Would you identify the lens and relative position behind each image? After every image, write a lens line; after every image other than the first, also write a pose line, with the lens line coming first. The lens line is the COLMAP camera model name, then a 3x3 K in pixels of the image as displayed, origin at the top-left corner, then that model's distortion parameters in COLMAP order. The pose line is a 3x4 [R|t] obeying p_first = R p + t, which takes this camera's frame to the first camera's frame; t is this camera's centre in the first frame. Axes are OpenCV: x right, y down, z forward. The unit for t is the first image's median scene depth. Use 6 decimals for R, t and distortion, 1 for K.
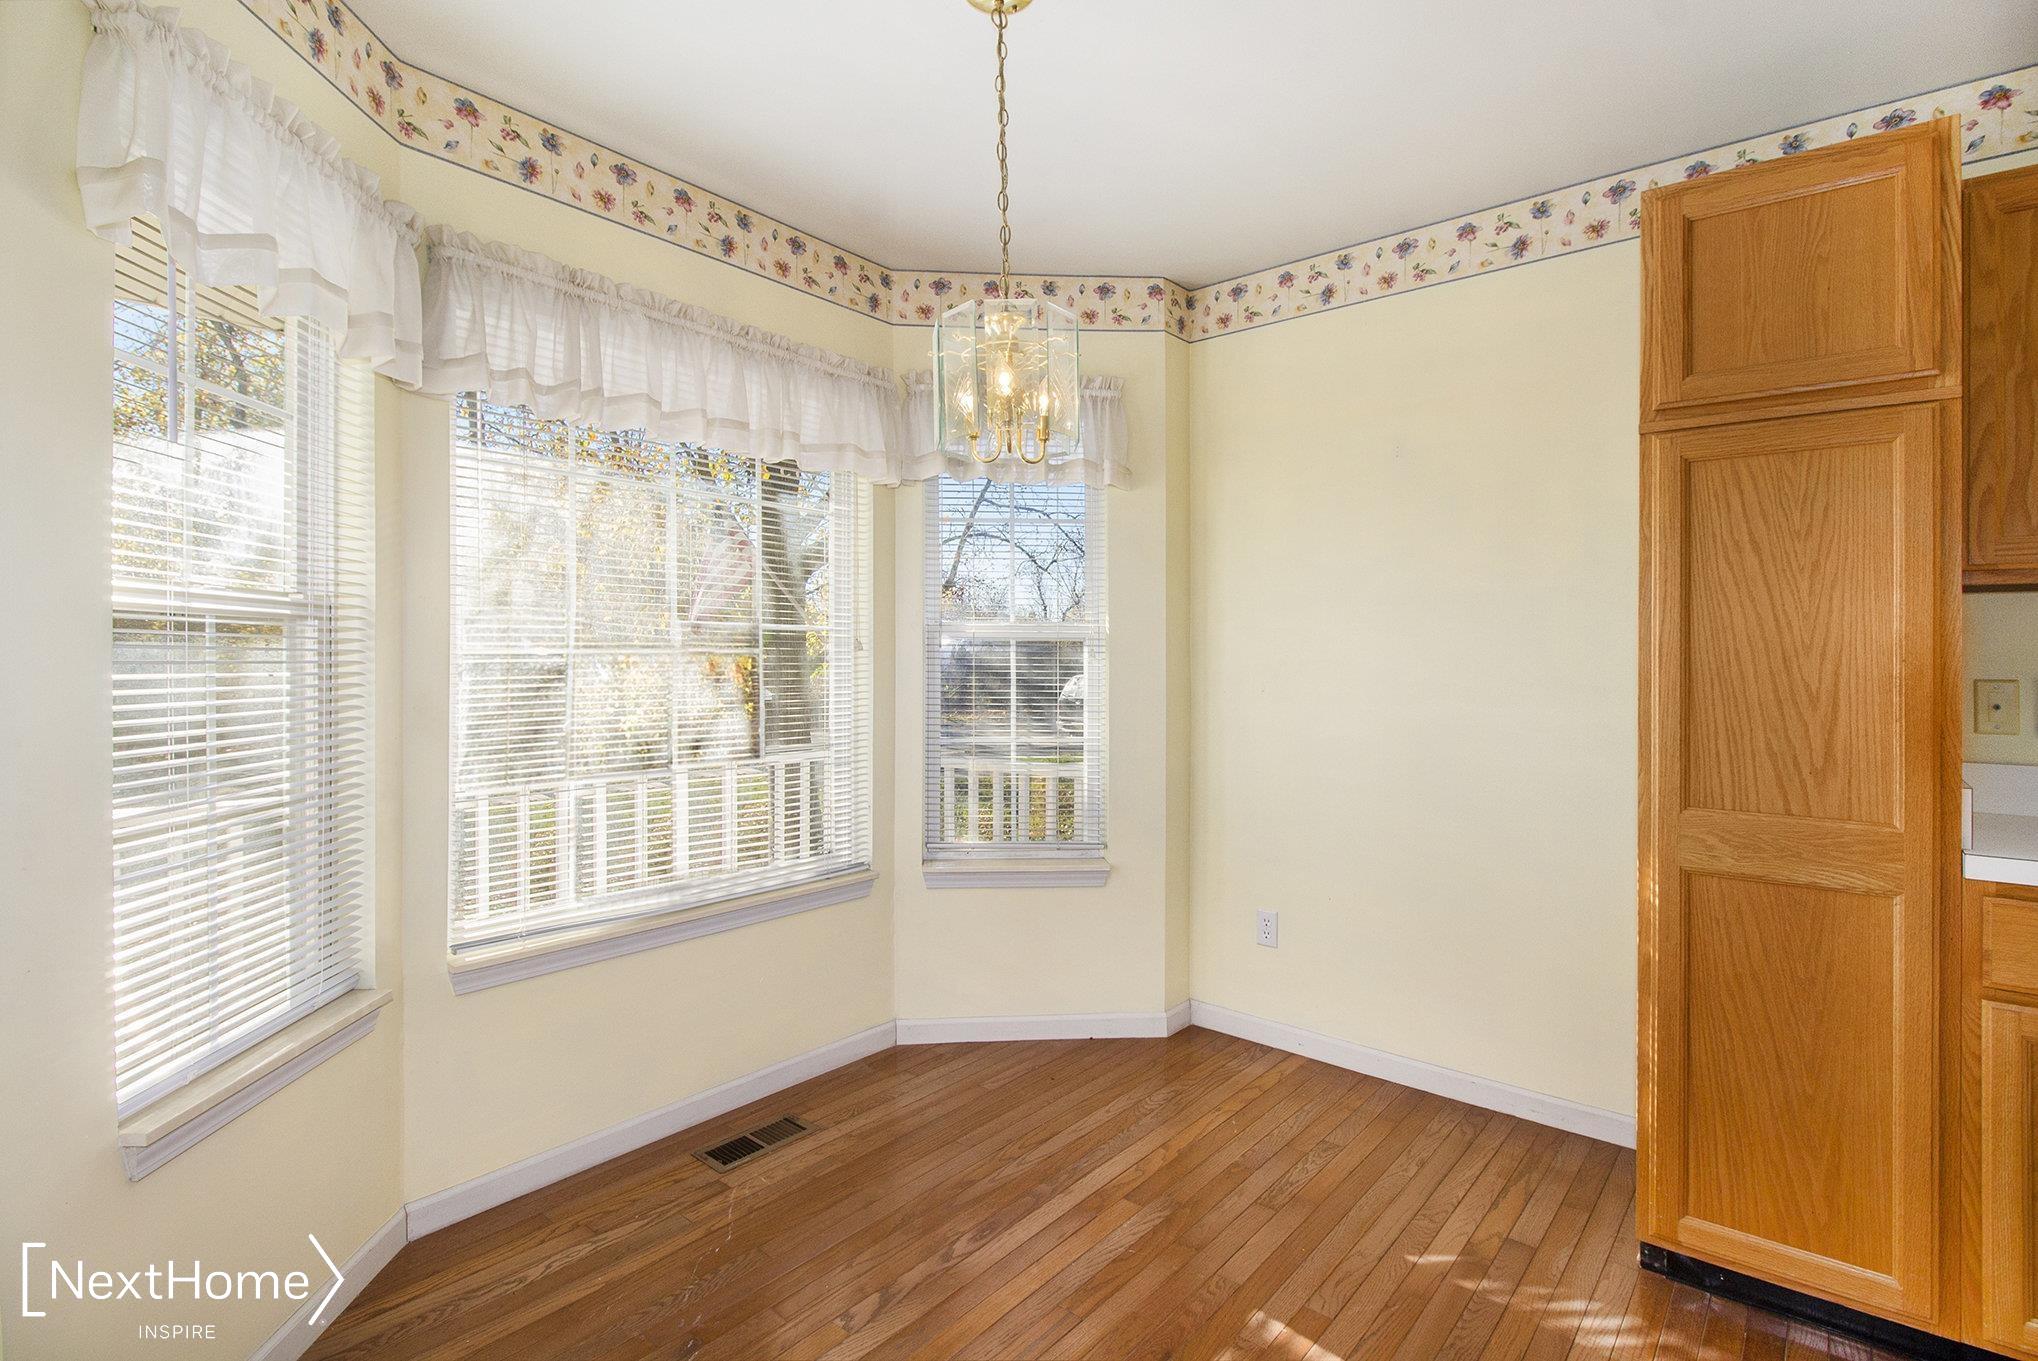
lens RADIAL K [[969.3, 0, 1018.5], [0, 969.3, 650.9], [0, 0, 1]] dist [0.000141, -0.000024]
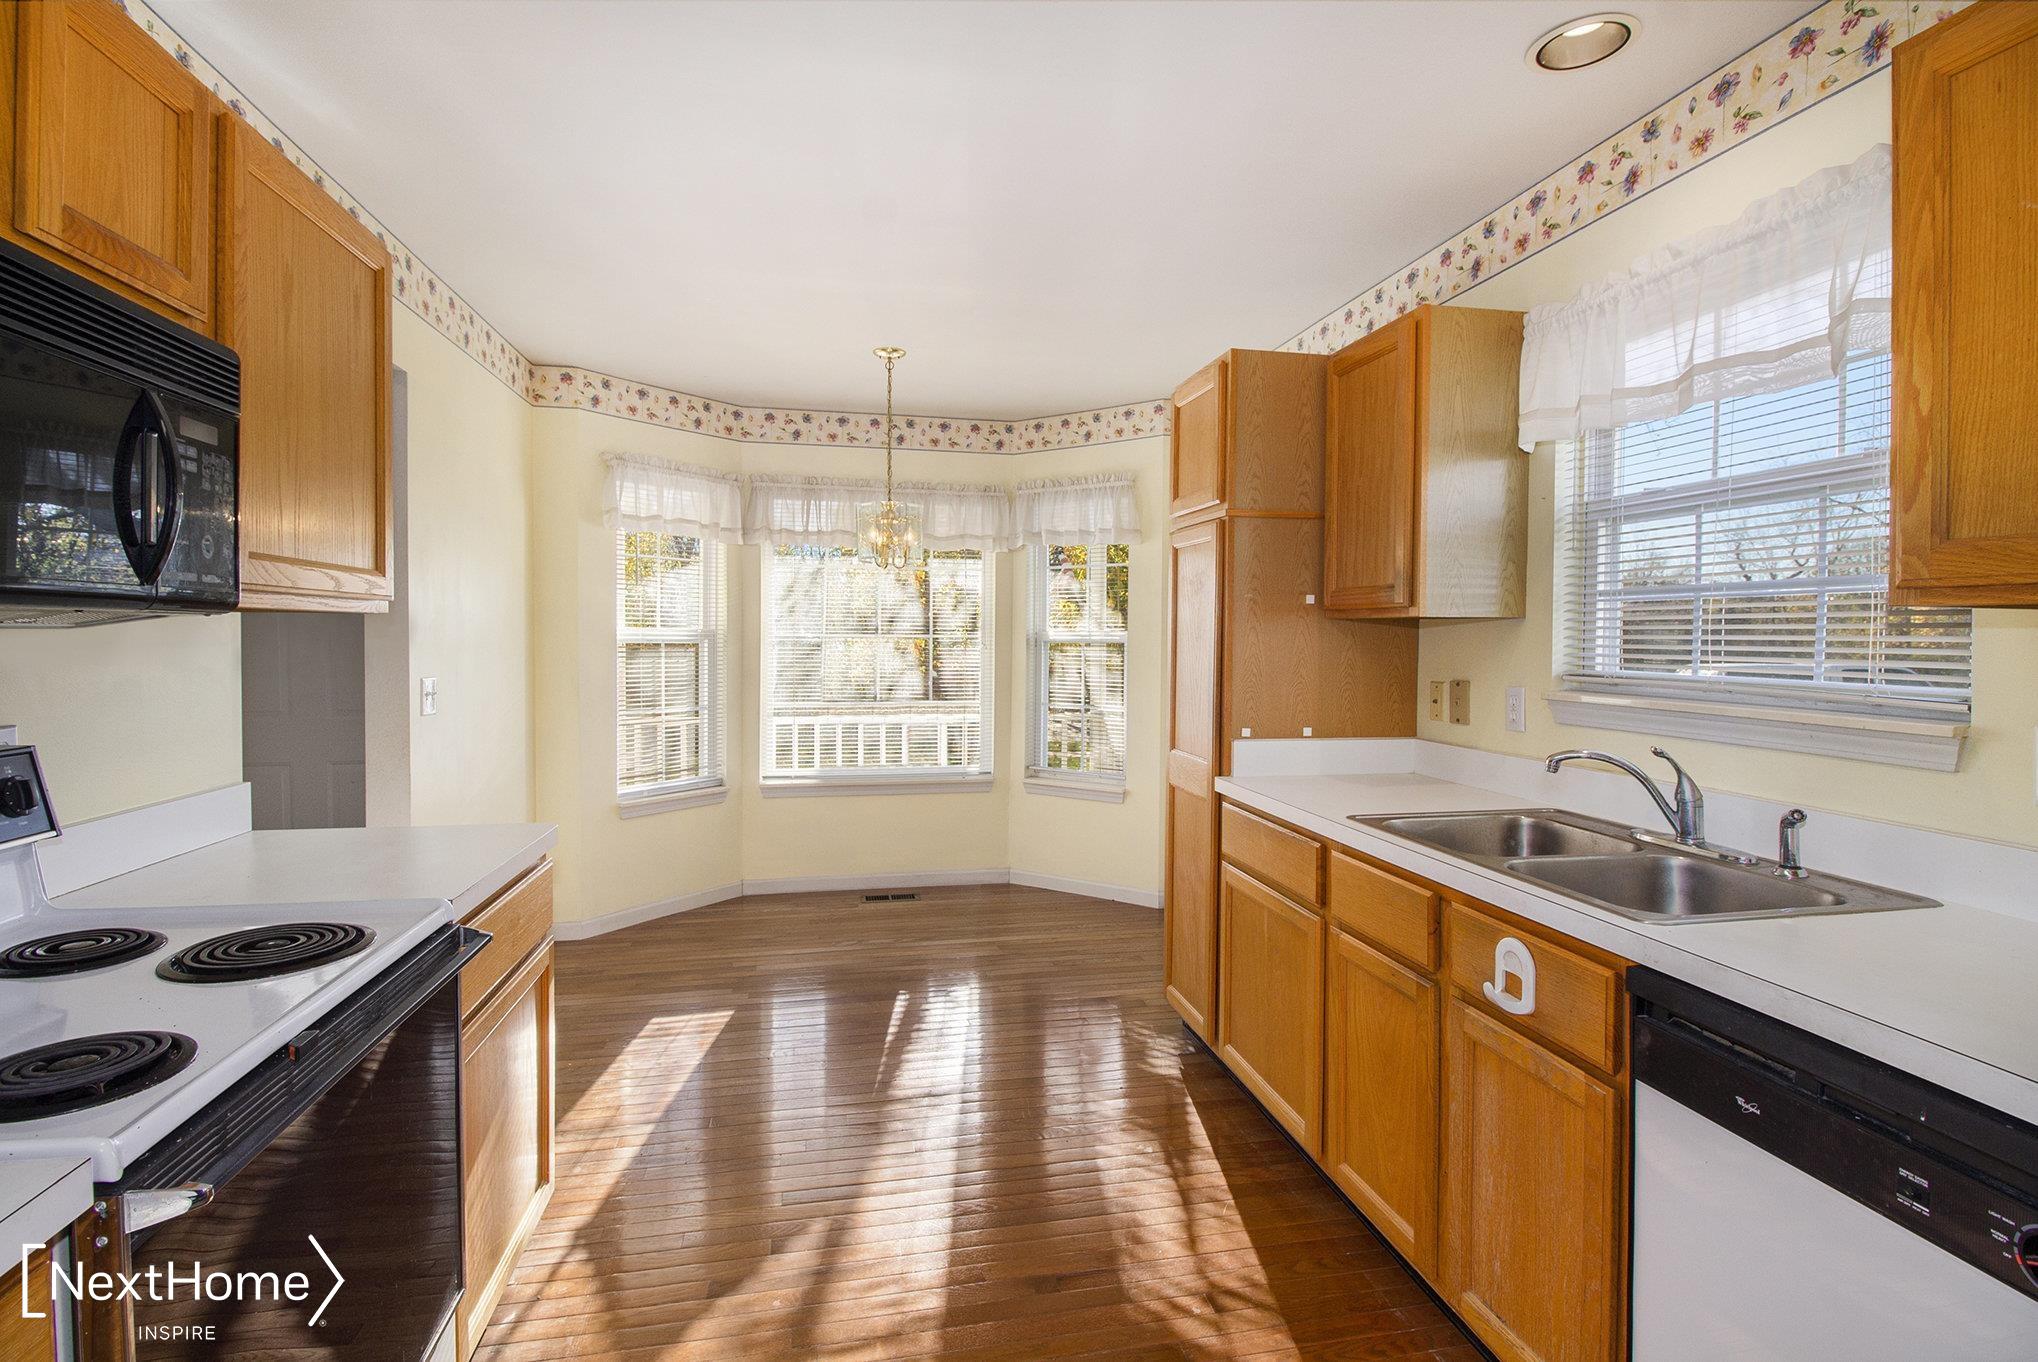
lens RADIAL K [[969.3, 0, 1018.5], [0, 969.3, 651.4], [0, 0, 1]] dist [0.000141, -0.000024]
pose [[0.788264, 0.008166, -0.615283, 1.248103], [0.000802, 0.999897, 0.014298, -0.030624], [0.615337, -0.011764, 0.788176, -0.430028]]
